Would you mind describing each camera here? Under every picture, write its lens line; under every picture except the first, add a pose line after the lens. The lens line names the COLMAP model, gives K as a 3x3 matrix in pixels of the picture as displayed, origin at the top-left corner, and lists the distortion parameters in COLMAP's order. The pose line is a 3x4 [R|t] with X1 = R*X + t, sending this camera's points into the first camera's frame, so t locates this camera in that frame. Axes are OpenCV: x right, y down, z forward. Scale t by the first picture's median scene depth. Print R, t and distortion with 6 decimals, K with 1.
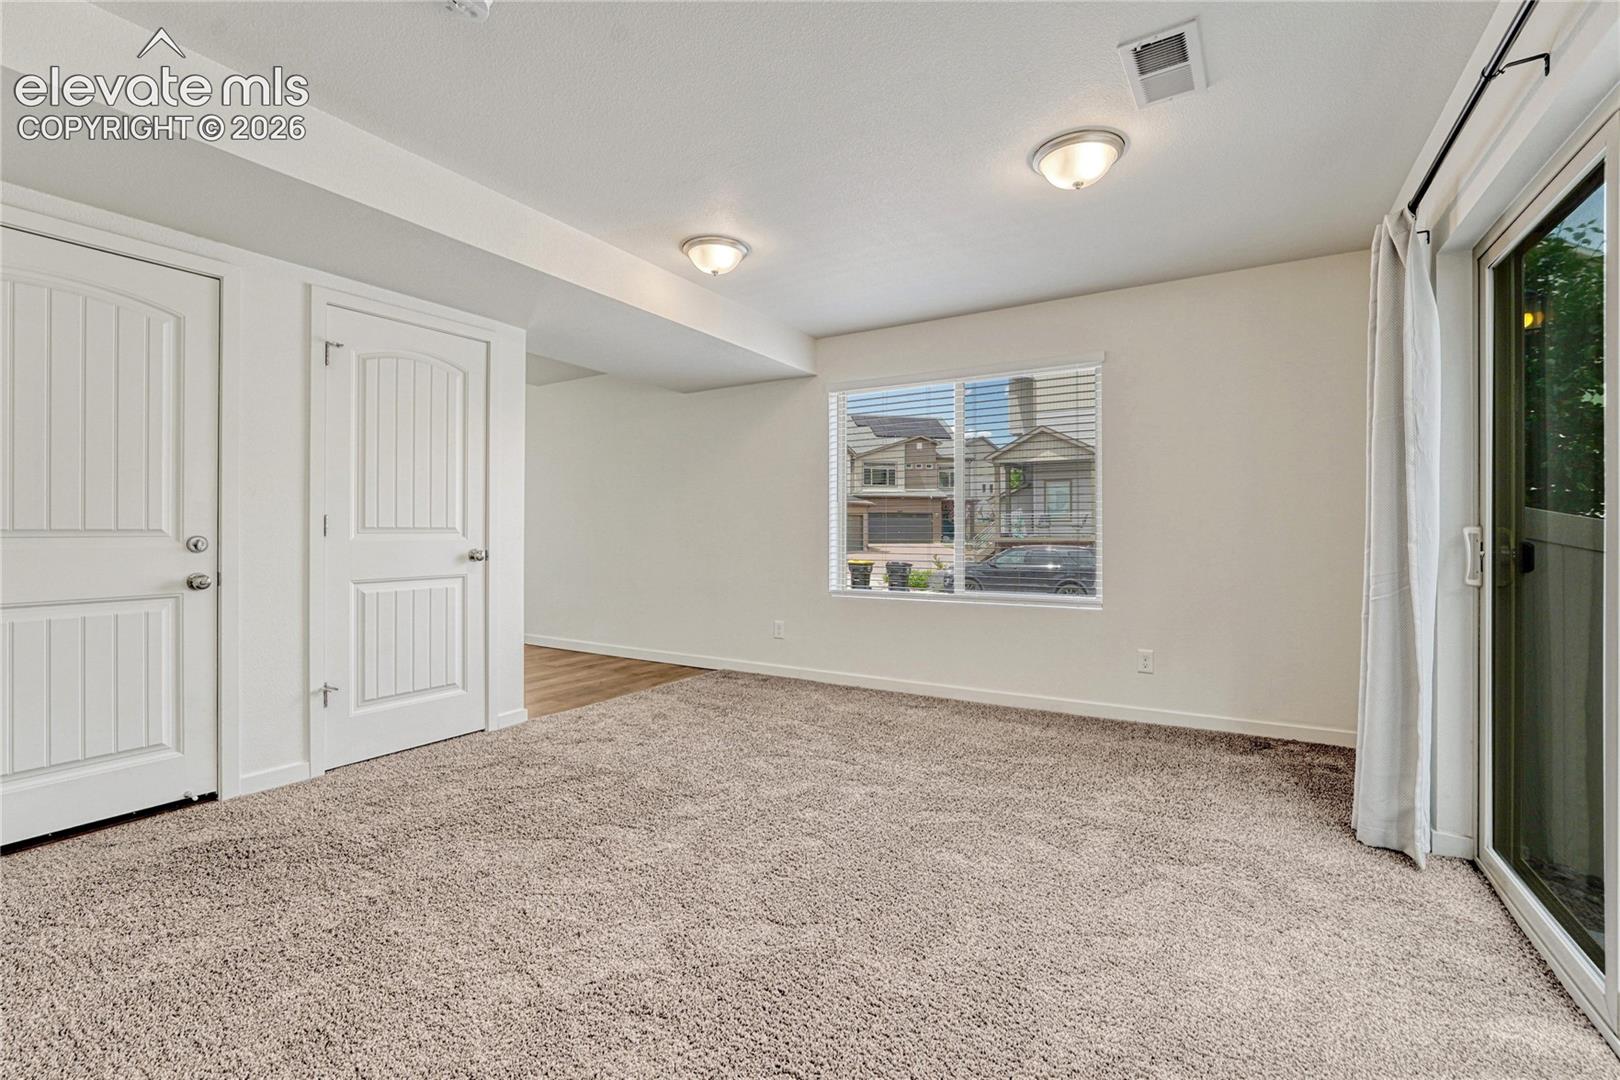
lens RADIAL K [[671.6, 0, 804.2], [0, 671.6, 533.7], [0, 0, 1]] dist [-0.009099, 0.002858]
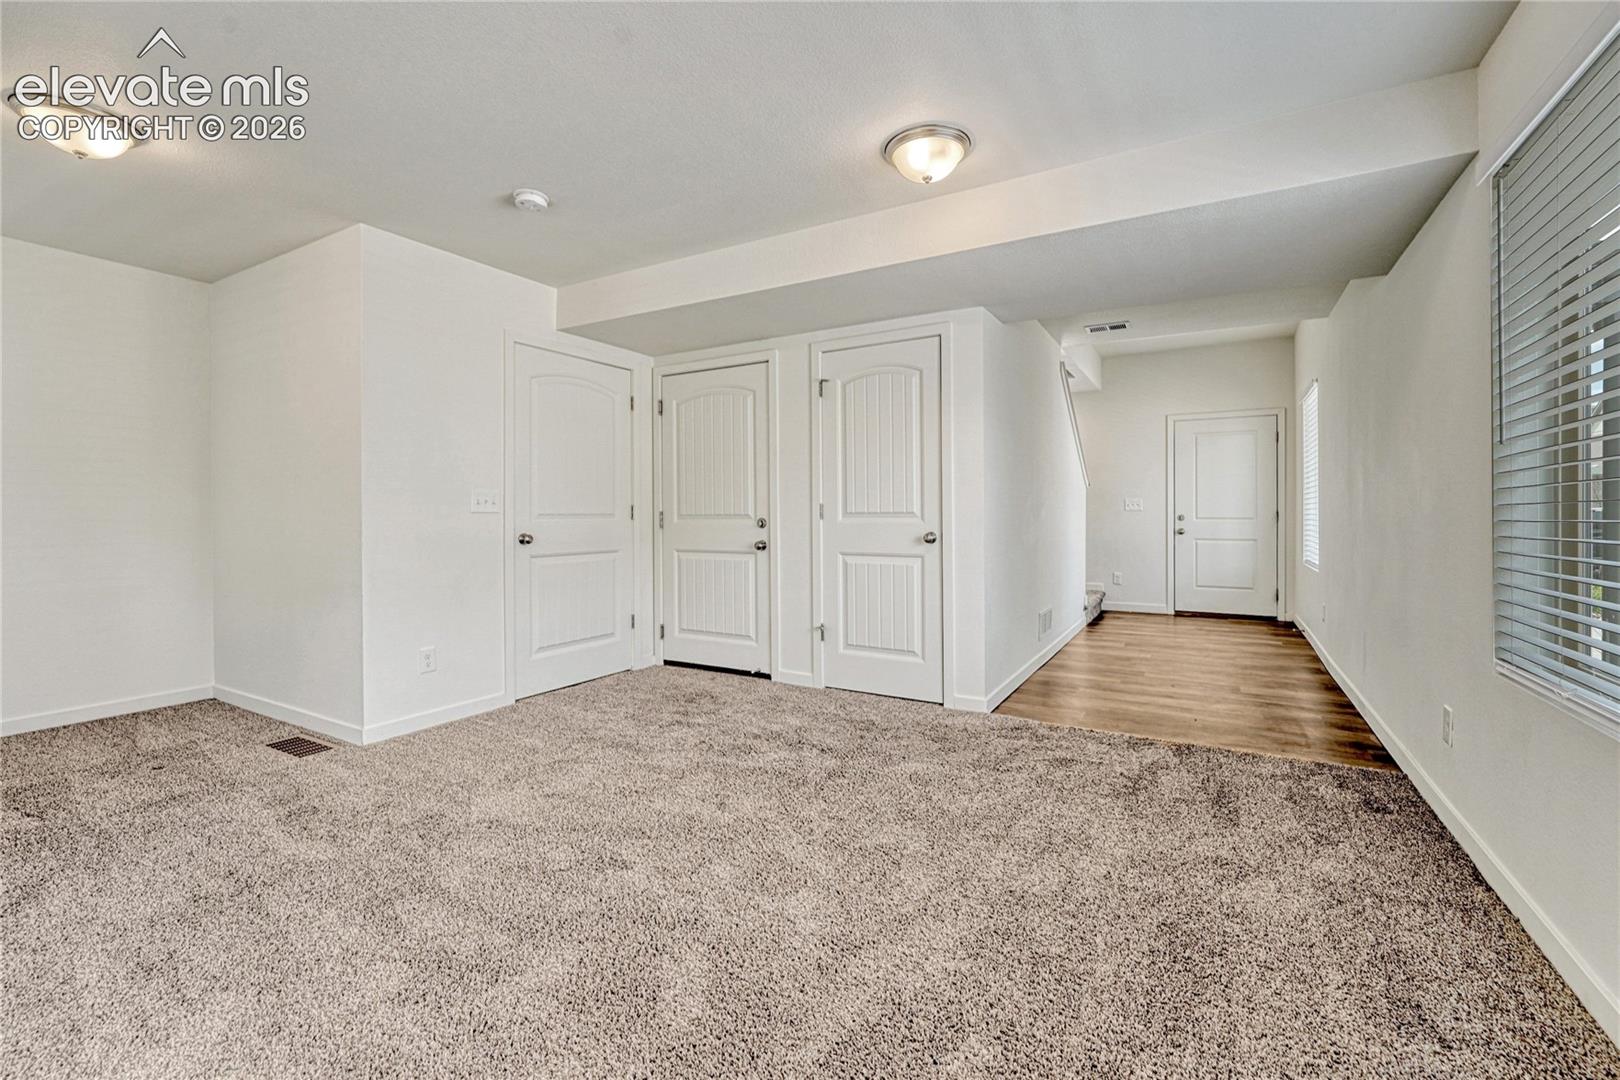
lens RADIAL K [[671.6, 0, 815.1], [0, 671.6, 519.0], [0, 0, 1]] dist [-0.009099, 0.002858]
pose [[0.058720, 0.007304, -0.998248, 0.660714], [-0.001465, 0.999973, 0.007230, -0.006238], [0.998273, 0.001038, 0.058729, 0.868739]]
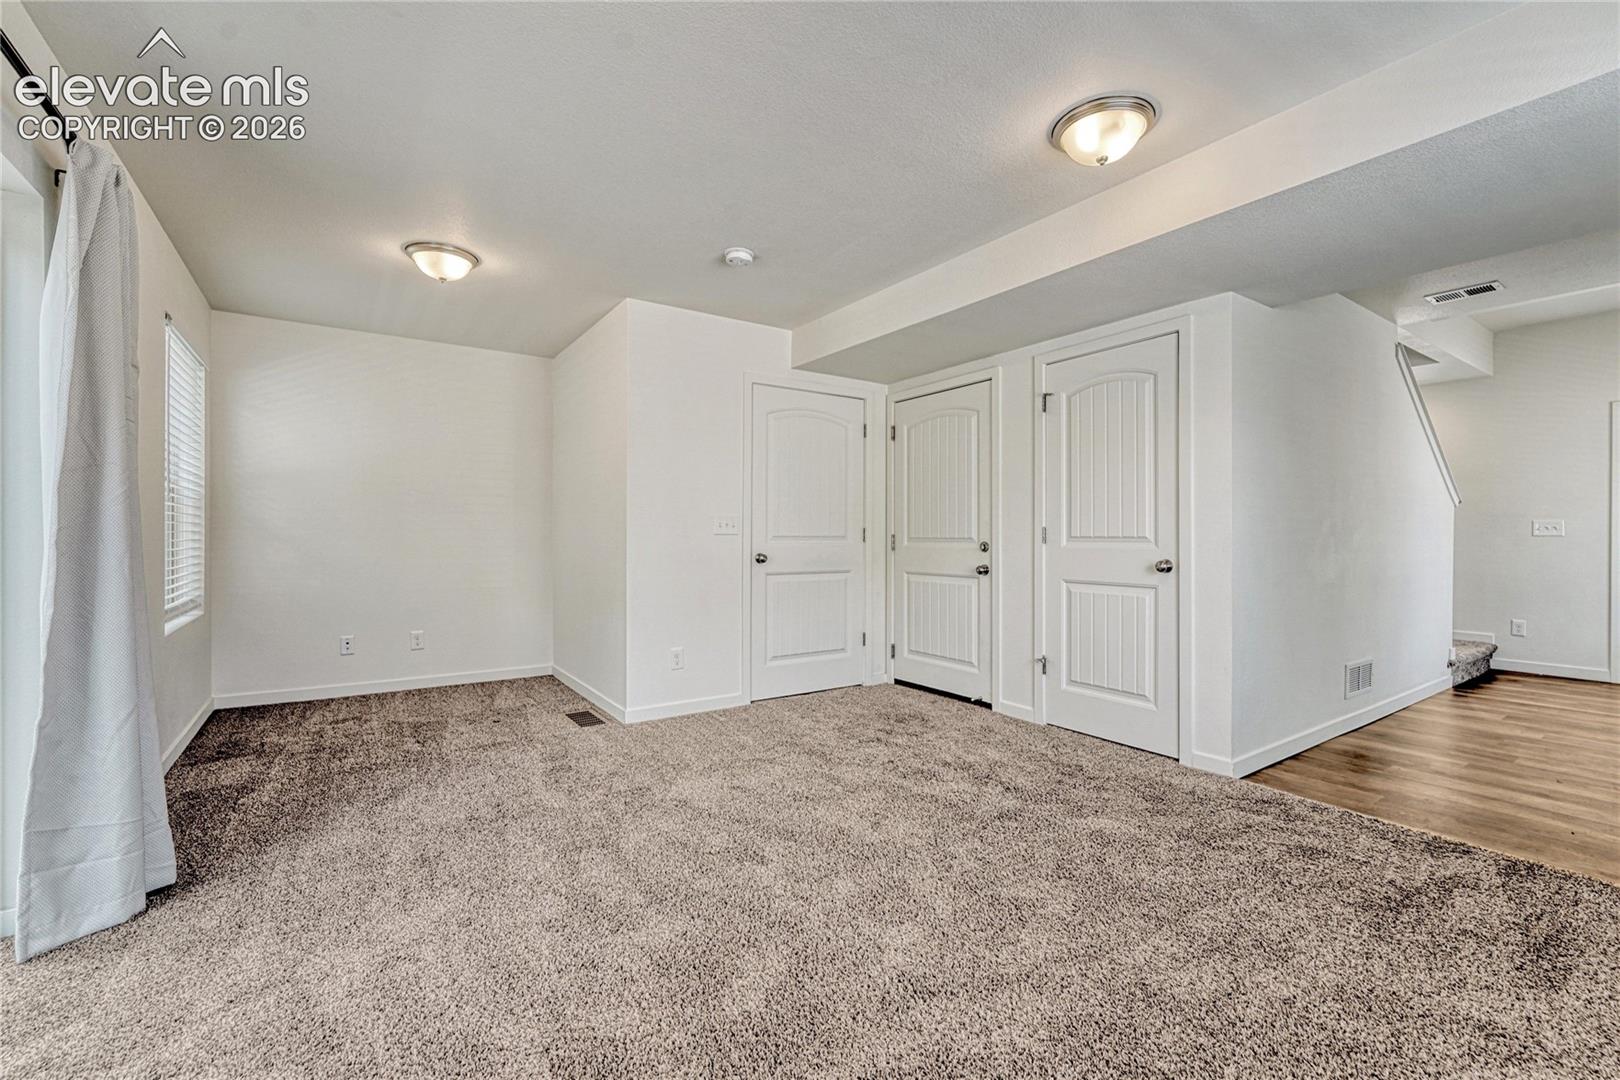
lens RADIAL K [[671.6, 0, 829.7], [0, 671.6, 540.3], [0, 0, 1]] dist [-0.009099, 0.002858]
pose [[-0.362615, 0.003755, -0.931932, 0.632236], [-0.008215, 0.999940, 0.007226, -0.007624], [0.931903, 0.010276, -0.362562, 1.042722]]
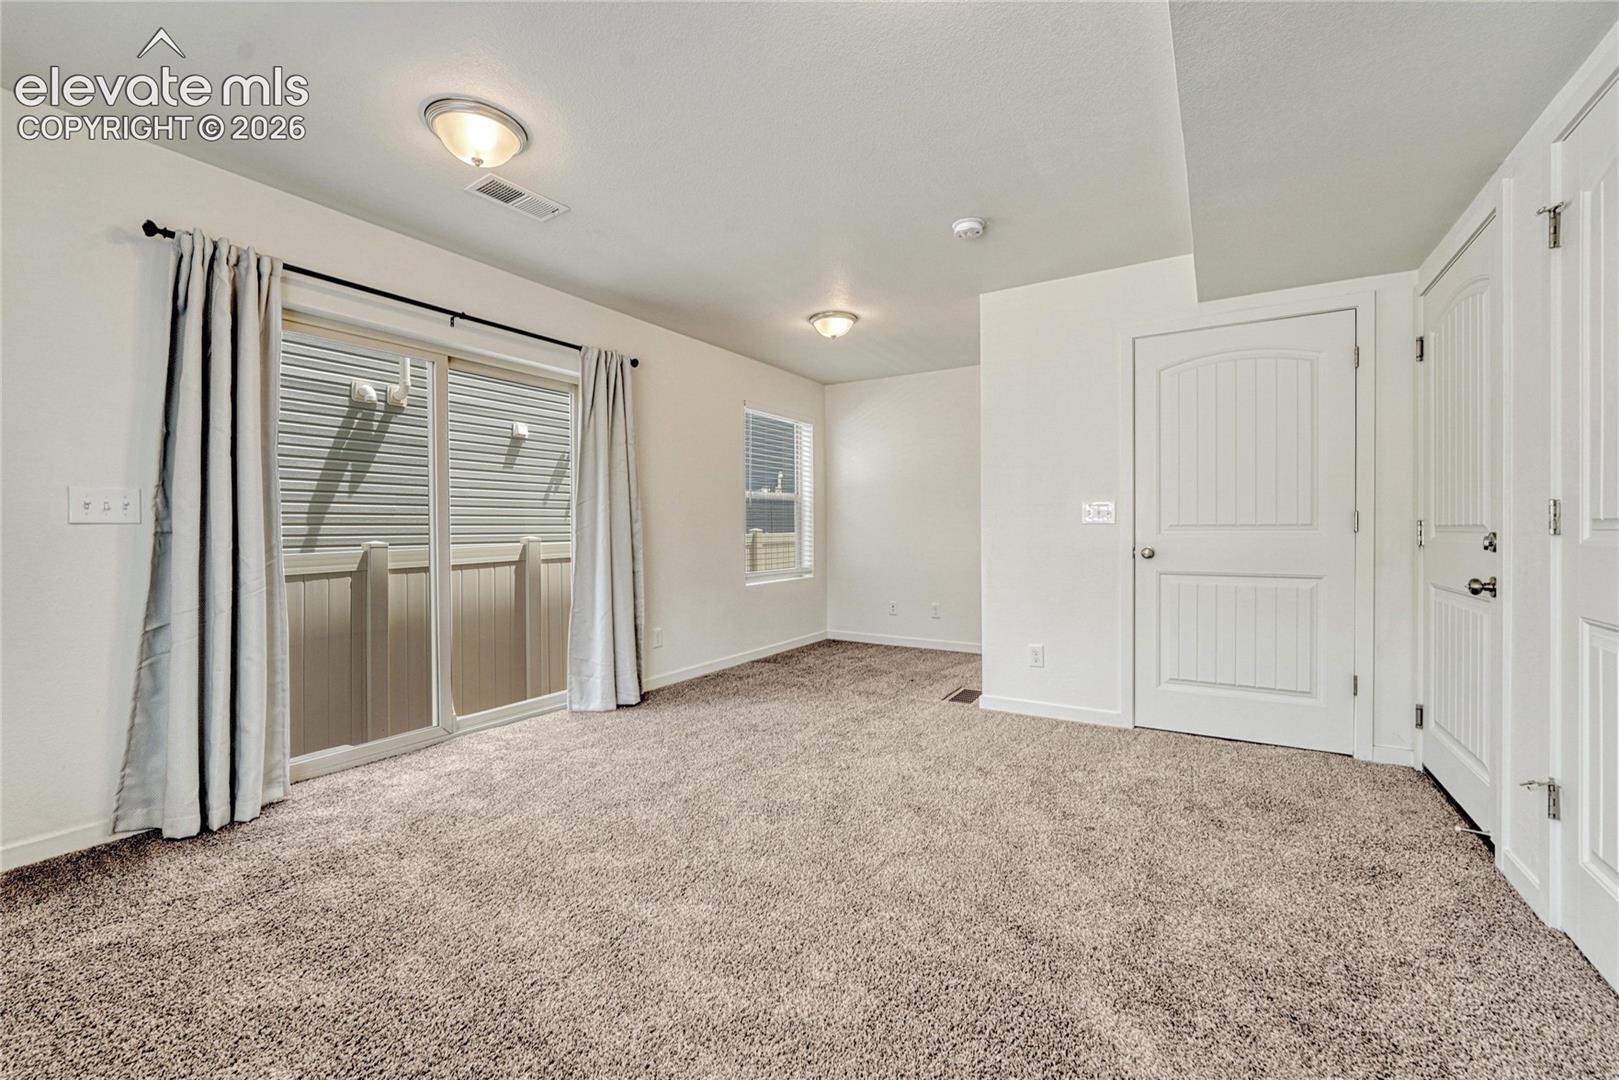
lens RADIAL K [[671.2, 0, 832.5], [0, 671.2, 534.3], [0, 0, 1]] dist [-0.009099, 0.002858]
pose [[-0.998805, 0.005643, -0.048552, -0.035768], [0.004950, 0.999884, 0.014375, -0.008826], [0.048628, 0.014117, -0.998717, 1.505698]]
